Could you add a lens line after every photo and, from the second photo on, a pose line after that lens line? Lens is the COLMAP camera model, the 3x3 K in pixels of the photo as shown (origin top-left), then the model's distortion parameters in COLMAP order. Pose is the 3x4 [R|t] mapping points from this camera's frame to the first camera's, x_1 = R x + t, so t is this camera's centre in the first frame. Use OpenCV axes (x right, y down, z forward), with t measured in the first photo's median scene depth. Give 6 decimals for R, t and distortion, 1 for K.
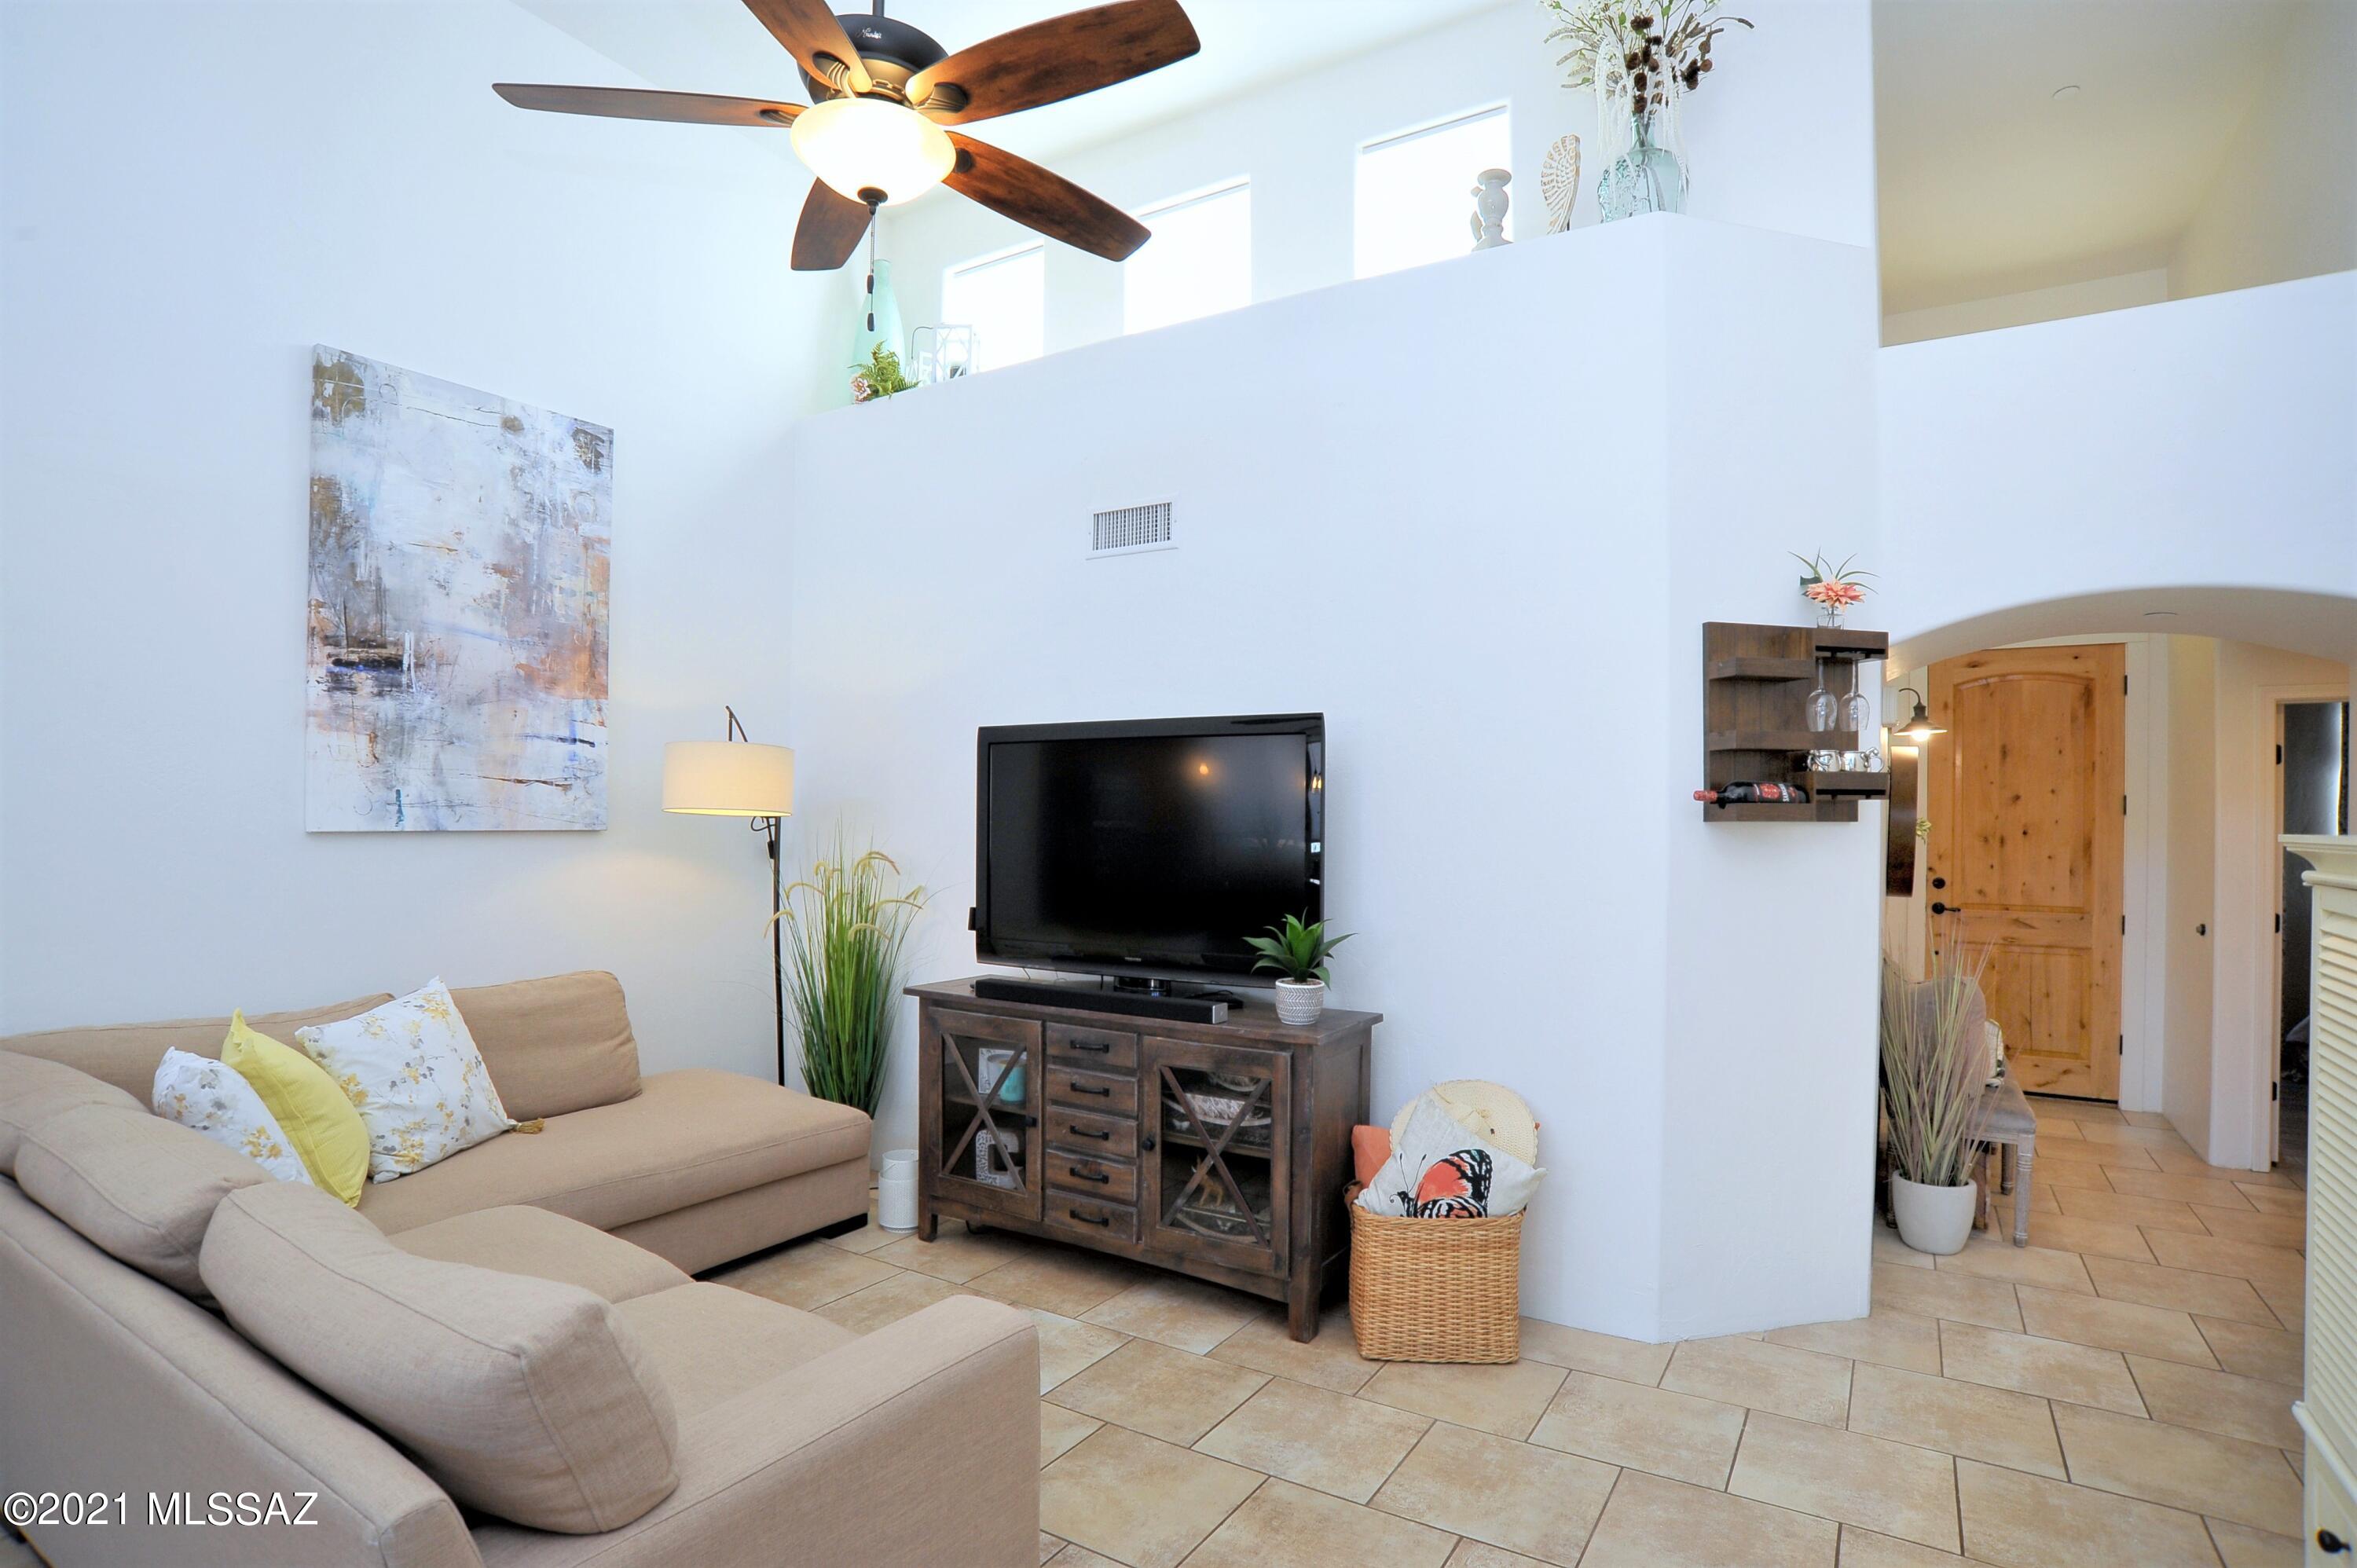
lens RADIAL K [[1190.8, 0, 1188.5], [0, 1190.8, 818.2], [0, 0, 1]] dist [-0.103963, 0.051704]
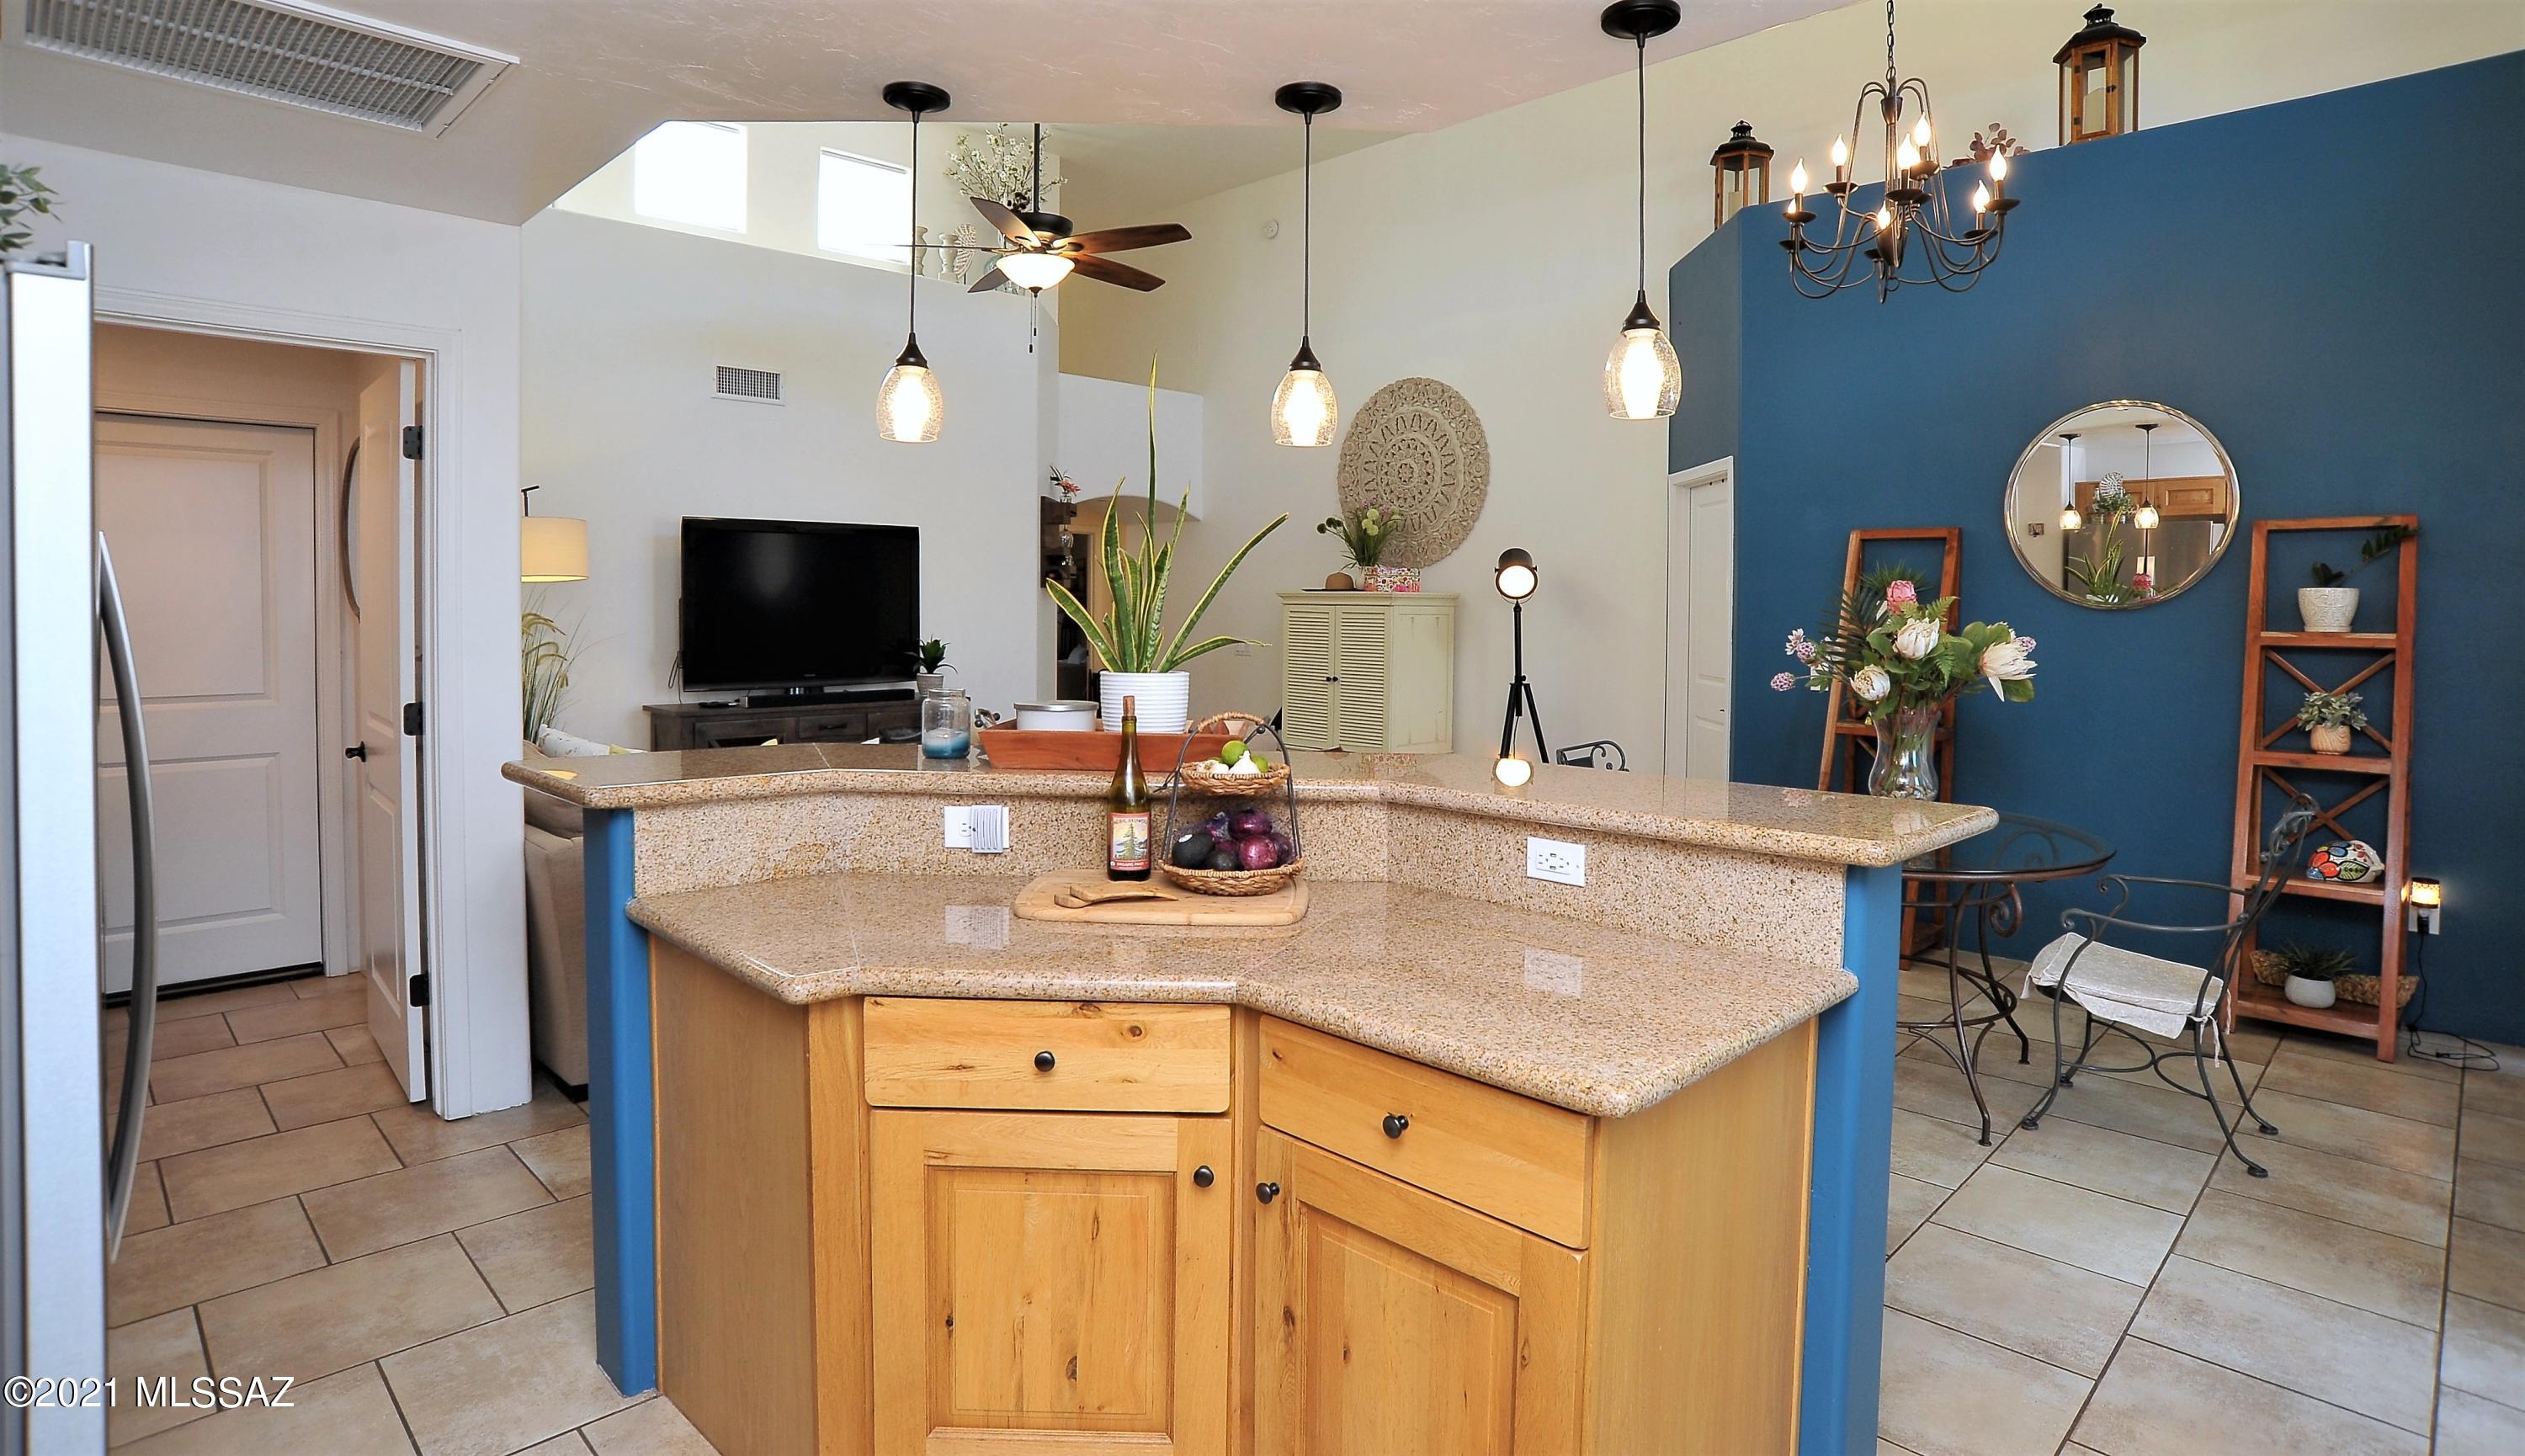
lens RADIAL K [[1293.9, 0, 1262.7], [0, 1293.9, 642.2], [0, 0, 1]] dist [-0.092075, 0.000048]
pose [[0.234572, -0.039338, 0.971302, -1.616988], [-0.006125, 0.999101, 0.041944, 0.001313], [-0.972079, -0.015789, 0.234120, 0.027747]]
